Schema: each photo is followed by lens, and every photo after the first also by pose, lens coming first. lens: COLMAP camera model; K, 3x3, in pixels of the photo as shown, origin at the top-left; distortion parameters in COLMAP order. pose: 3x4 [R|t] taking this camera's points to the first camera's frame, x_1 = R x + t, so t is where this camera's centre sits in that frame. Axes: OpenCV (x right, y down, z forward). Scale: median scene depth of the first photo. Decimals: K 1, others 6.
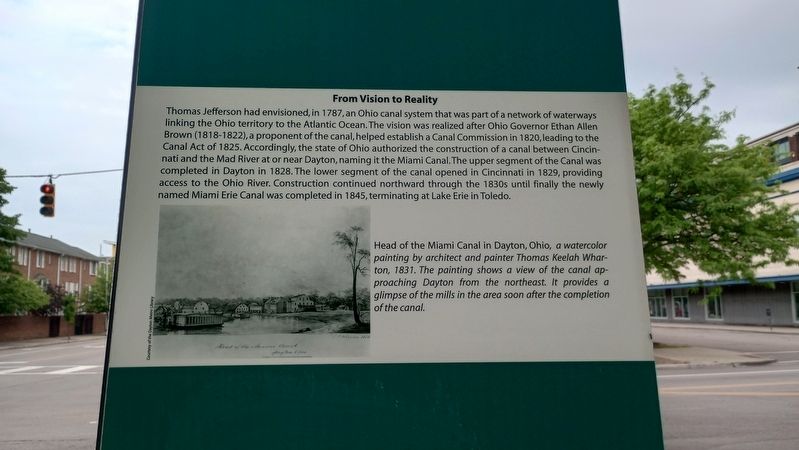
lens RADIAL K [[676.5, 0, 399.5], [0, 676.5, 225.0], [0, 0, 1]] dist [0.091380, -0.138306]
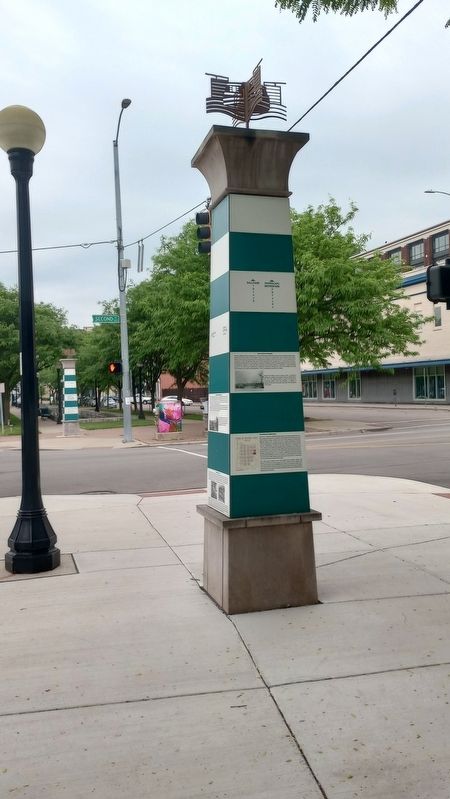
lens RADIAL K [[667.9, 0, 225.0], [0, 667.9, 399.5], [0, 0, 1]] dist [0.090675, -0.122766]
pose [[0.973264, -0.016132, 0.229123, -0.056044], [-0.013729, 0.991661, 0.128142, -0.016806], [-0.229279, -0.127862, 0.964926, -0.155207]]
